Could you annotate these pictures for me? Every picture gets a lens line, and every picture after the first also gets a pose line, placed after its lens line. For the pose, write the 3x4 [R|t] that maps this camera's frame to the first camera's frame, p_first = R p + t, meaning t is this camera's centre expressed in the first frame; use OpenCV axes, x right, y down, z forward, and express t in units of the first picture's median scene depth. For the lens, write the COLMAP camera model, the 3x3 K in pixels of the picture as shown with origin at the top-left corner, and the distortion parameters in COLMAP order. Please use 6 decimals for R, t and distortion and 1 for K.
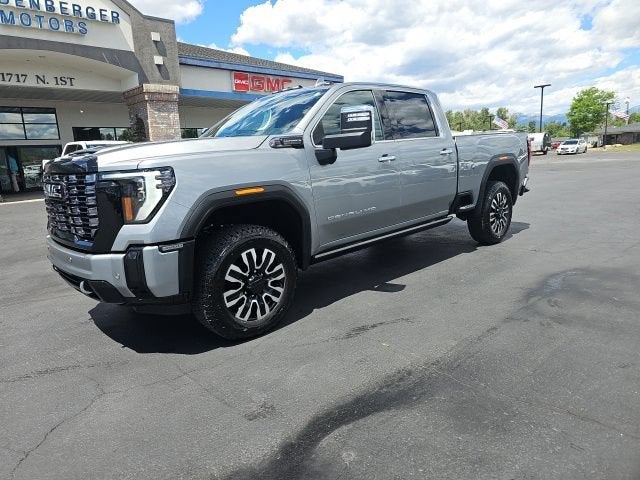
lens RADIAL K [[422.4, 0, 311.6], [0, 422.4, 232.1], [0, 0, 1]] dist [0.055425, -0.047105]
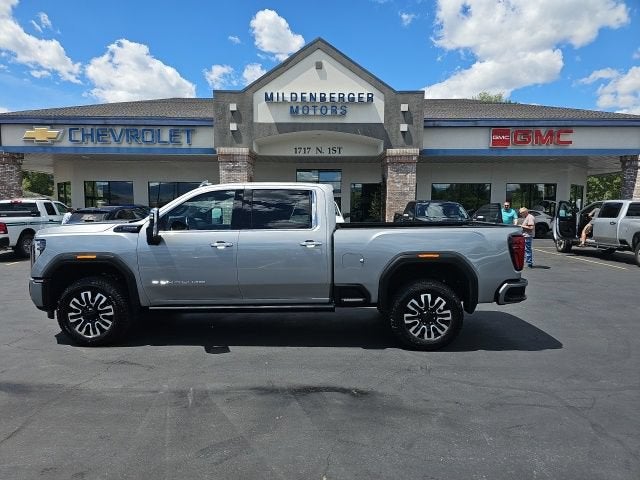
lens RADIAL K [[422.4, 0, 314.2], [0, 422.4, 243.0], [0, 0, 1]] dist [0.055425, -0.047105]
pose [[0.715723, 0.111473, -0.689430, 1.353626], [-0.166306, 0.985986, -0.013225, -0.227030], [0.678294, 0.124122, 0.724231, 0.306262]]
